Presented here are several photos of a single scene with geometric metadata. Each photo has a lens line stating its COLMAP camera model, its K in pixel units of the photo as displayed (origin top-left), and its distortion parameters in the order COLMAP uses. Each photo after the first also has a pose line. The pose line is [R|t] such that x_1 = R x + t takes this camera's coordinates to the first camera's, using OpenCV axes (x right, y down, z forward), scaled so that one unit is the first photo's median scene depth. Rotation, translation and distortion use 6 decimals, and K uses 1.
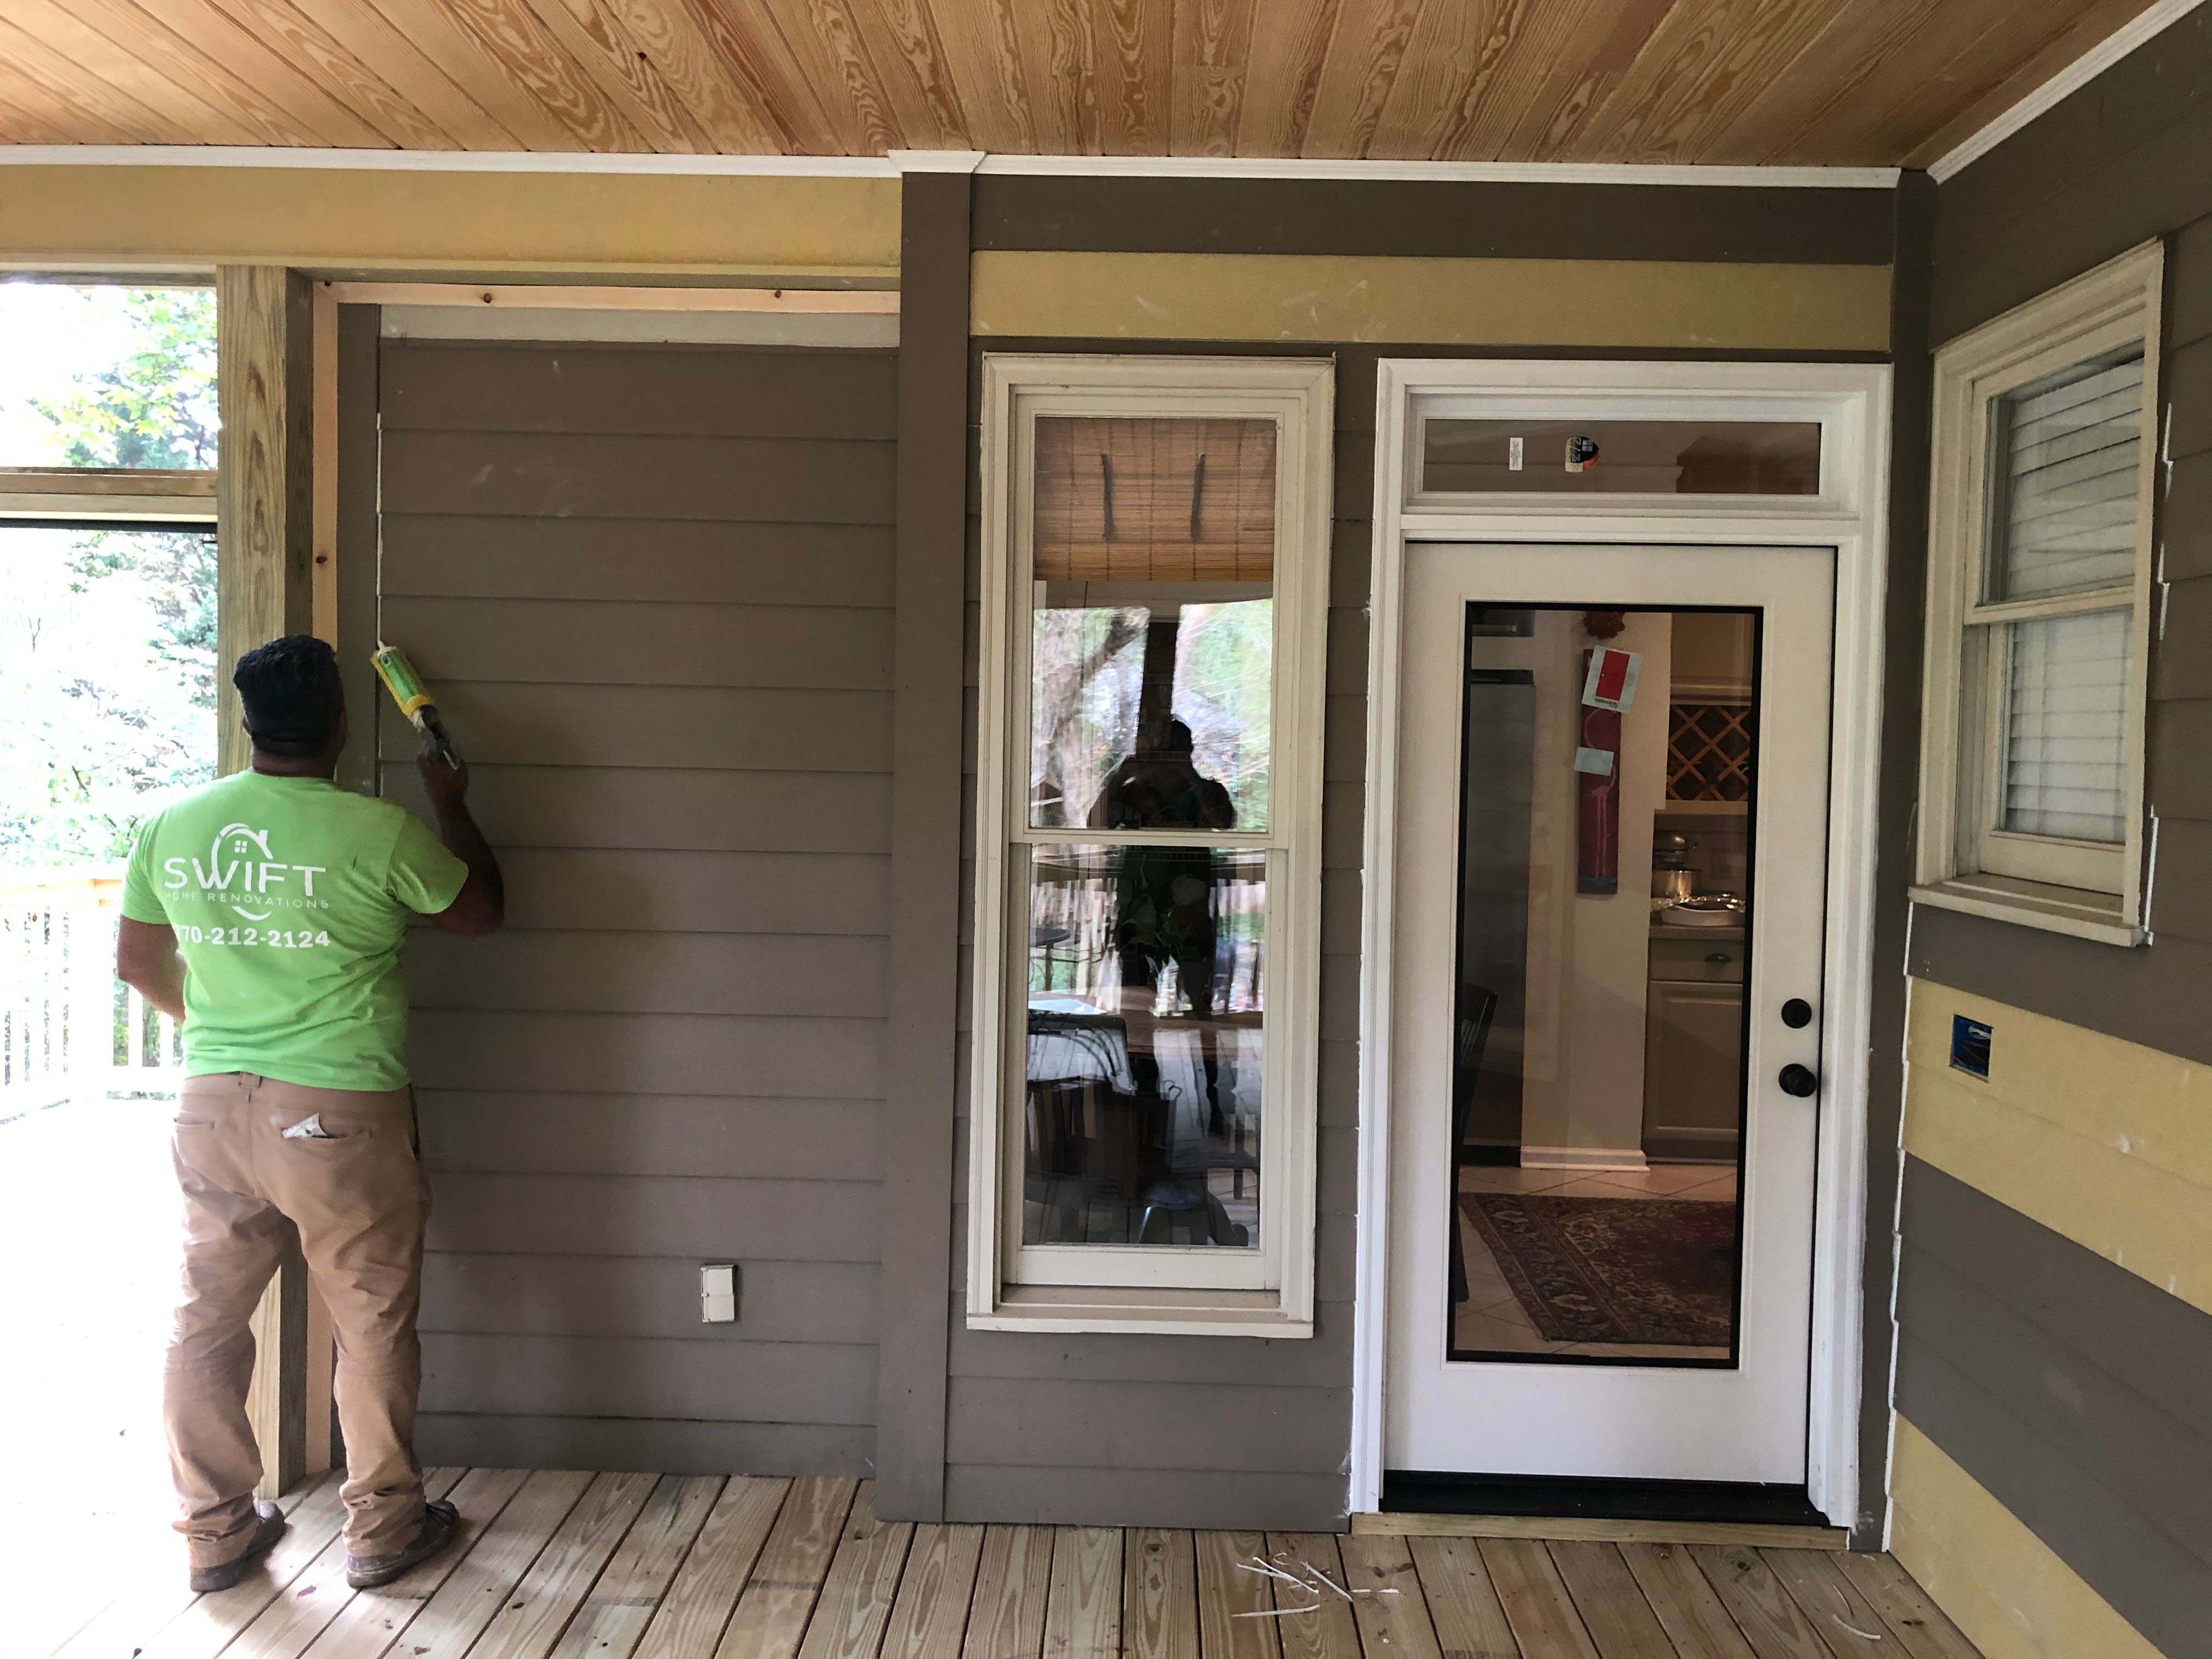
lens RADIAL K [[1815.4, 0, 1126.2], [0, 1815.4, 774.9], [0, 0, 1]] dist [0.008636, -0.028757]
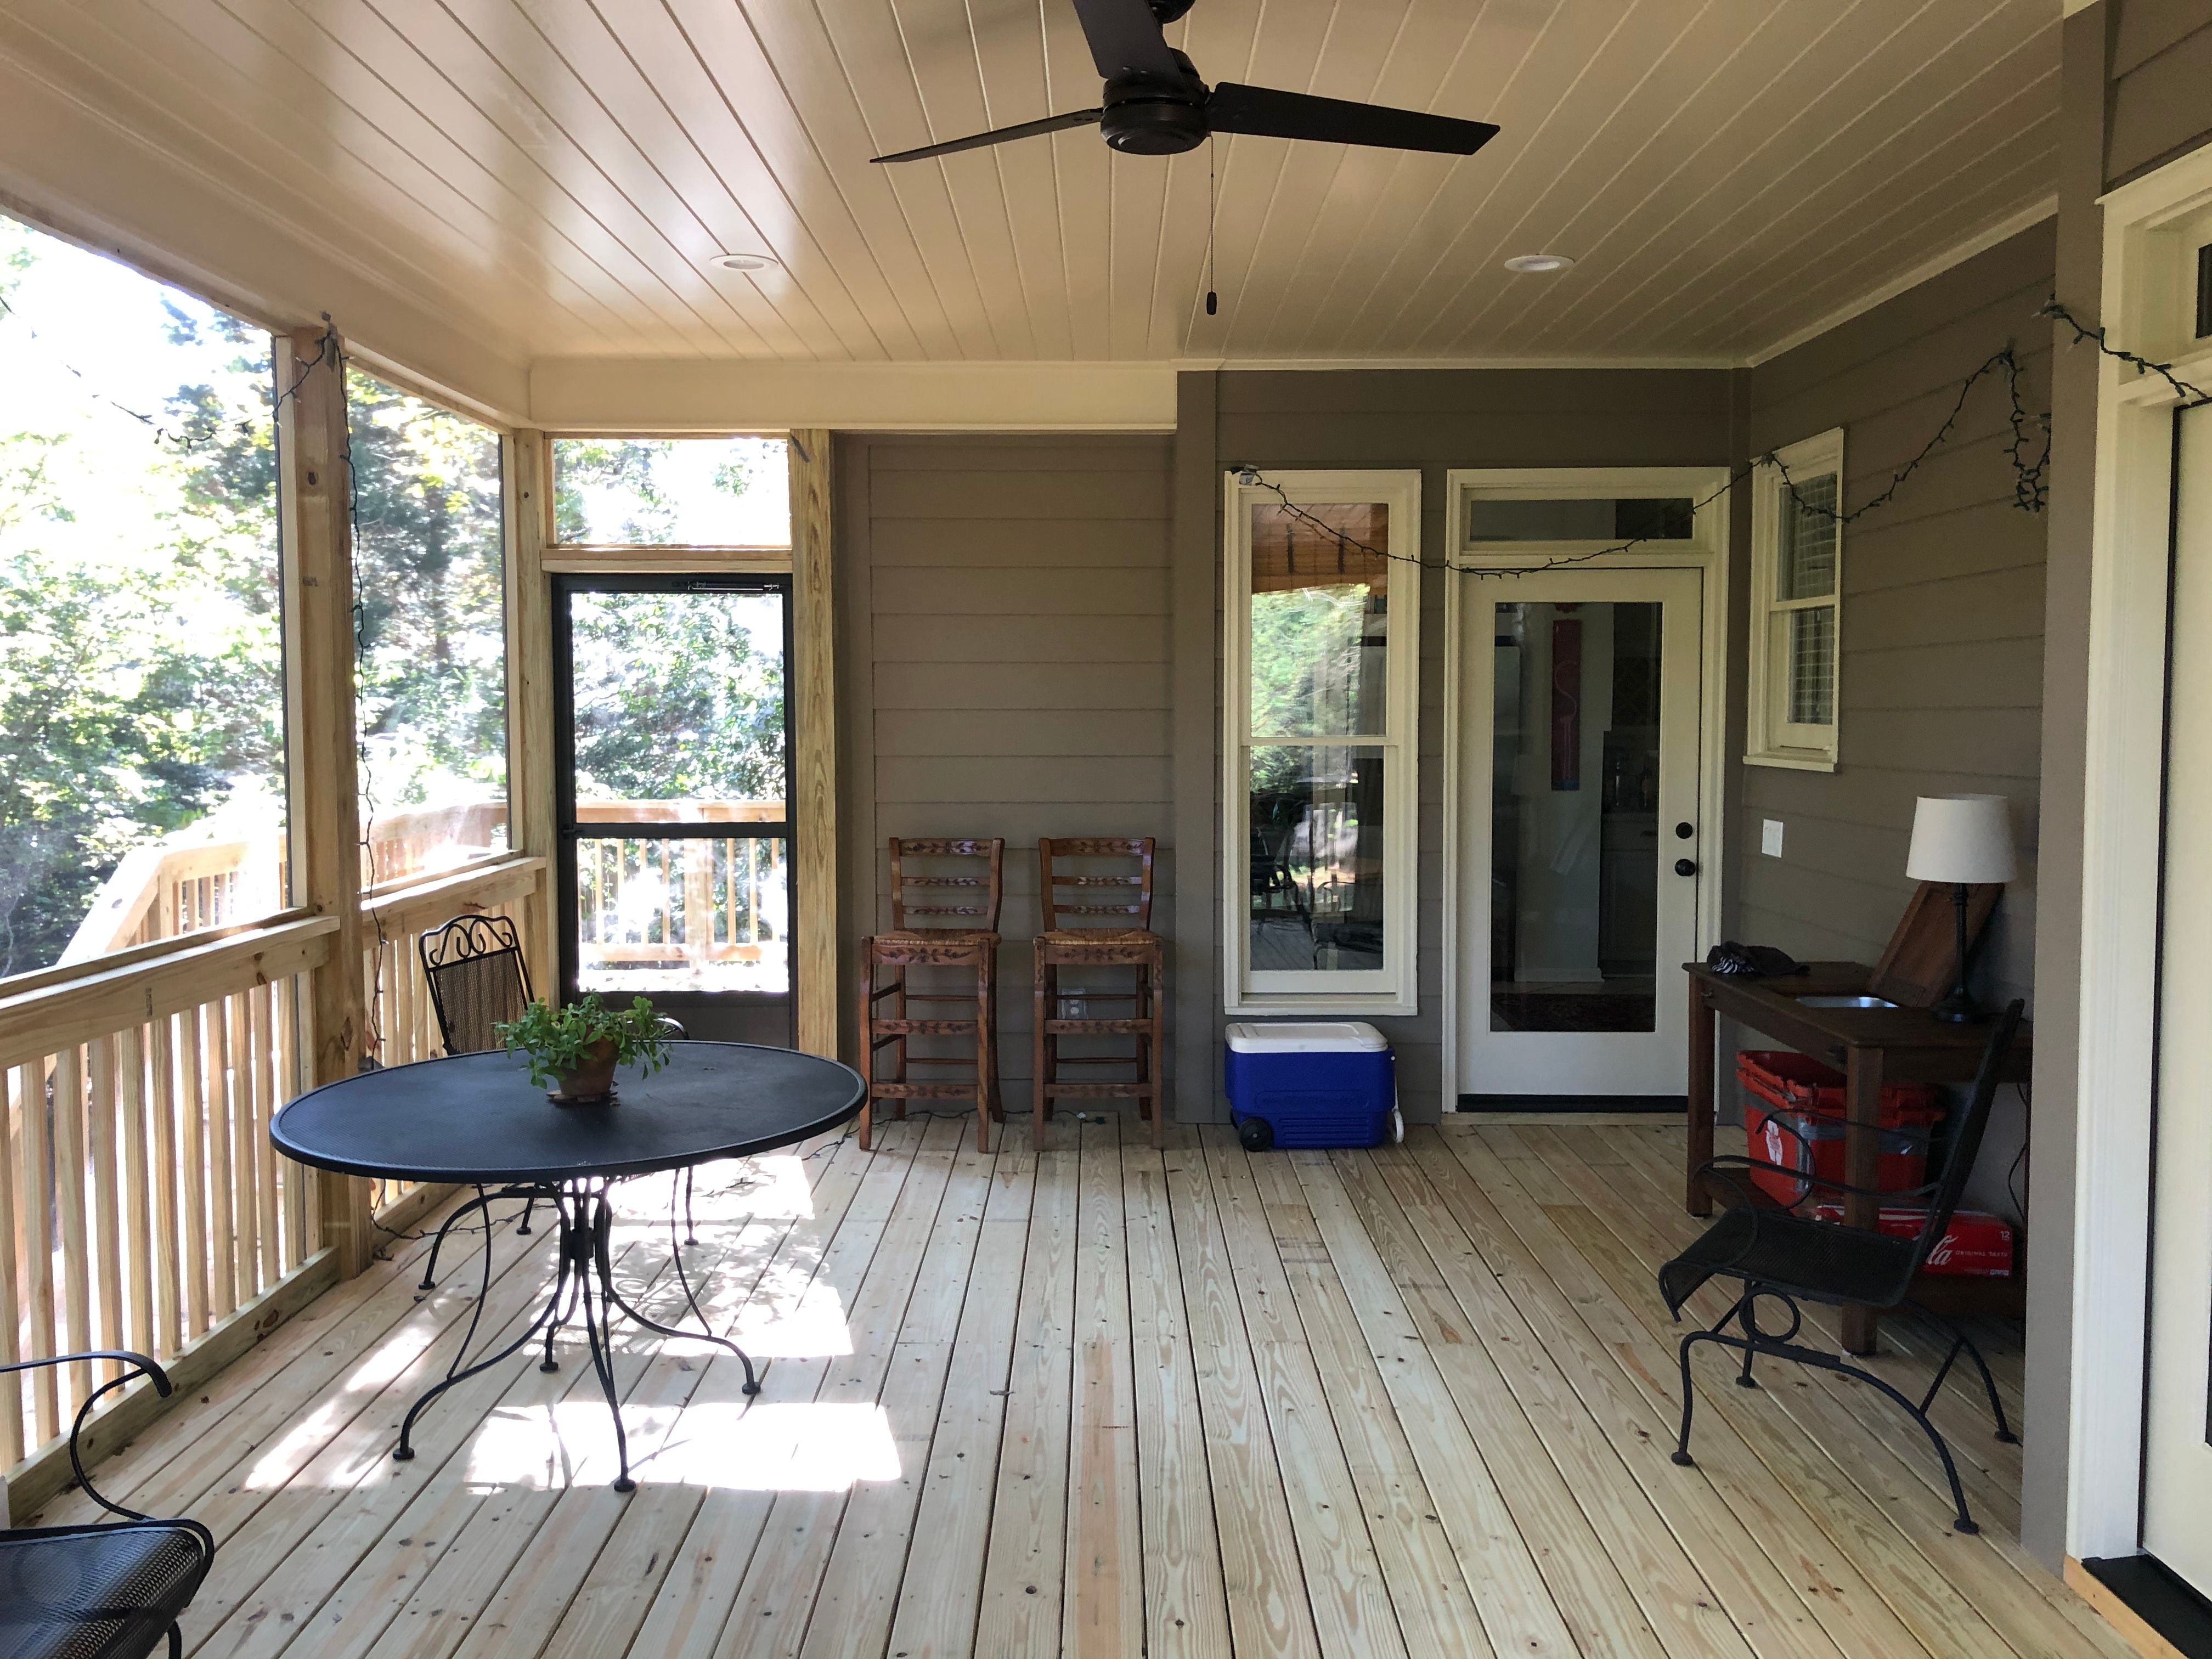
lens RADIAL K [[1815.4, 0, 1101.2], [0, 1815.4, 828.2], [0, 0, 1]] dist [0.008636, -0.028757]
pose [[0.999609, -0.025083, 0.012319, -0.227657], [0.024565, 0.998878, 0.040476, 0.043296], [-0.013321, -0.040158, 0.999105, -0.782621]]
